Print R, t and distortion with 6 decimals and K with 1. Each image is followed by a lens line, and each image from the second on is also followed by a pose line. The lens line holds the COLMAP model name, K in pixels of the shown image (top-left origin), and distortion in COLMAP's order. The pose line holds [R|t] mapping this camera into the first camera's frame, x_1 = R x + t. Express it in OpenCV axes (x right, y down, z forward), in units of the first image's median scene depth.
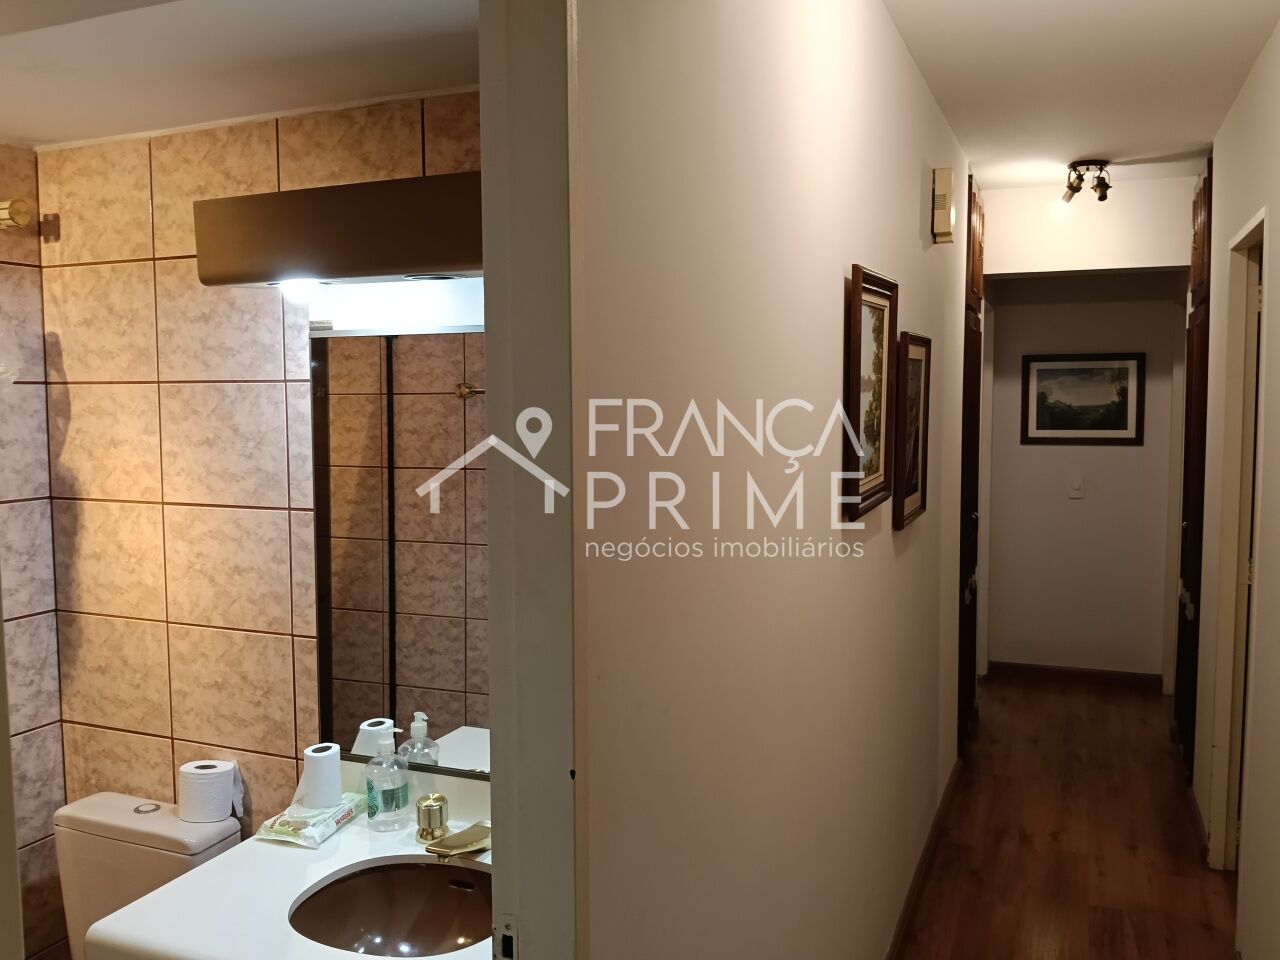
lens RADIAL K [[1060.0, 0, 631.8], [0, 1060.0, 487.6], [0, 0, 1]] dist [0.063519, -0.158498]
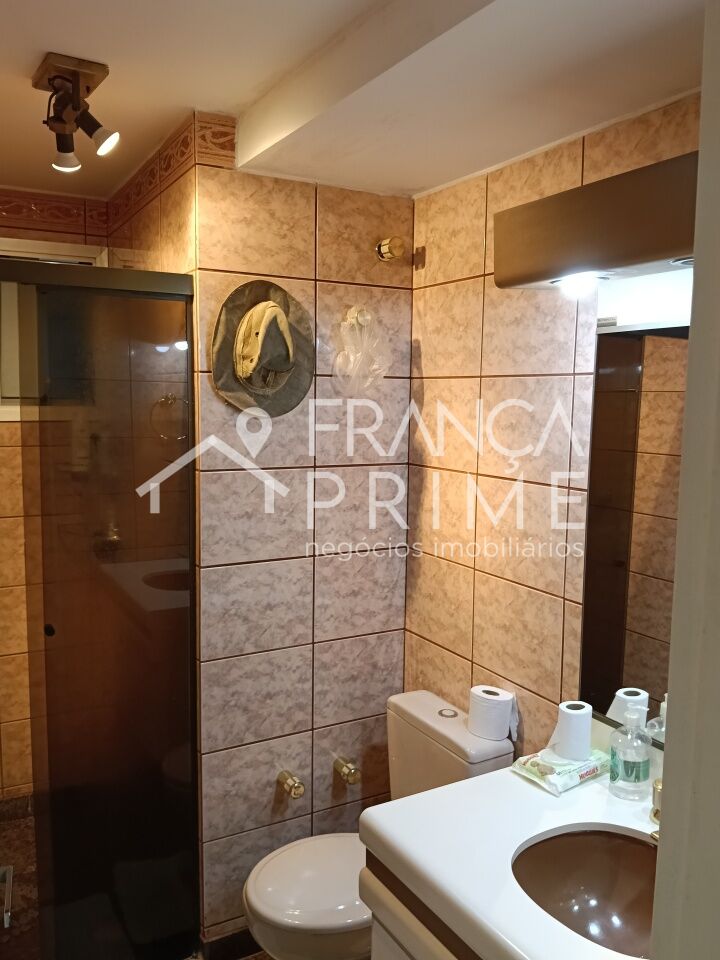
lens RADIAL K [[795.0, 0, 354.0], [0, 795.0, 484.9], [0, 0, 1]] dist [0.063519, -0.158498]
pose [[0.785726, 0.085351, -0.612658, 0.017475], [-0.071322, 0.996330, 0.047332, -0.006876], [0.614449, 0.006506, 0.788930, 0.184079]]
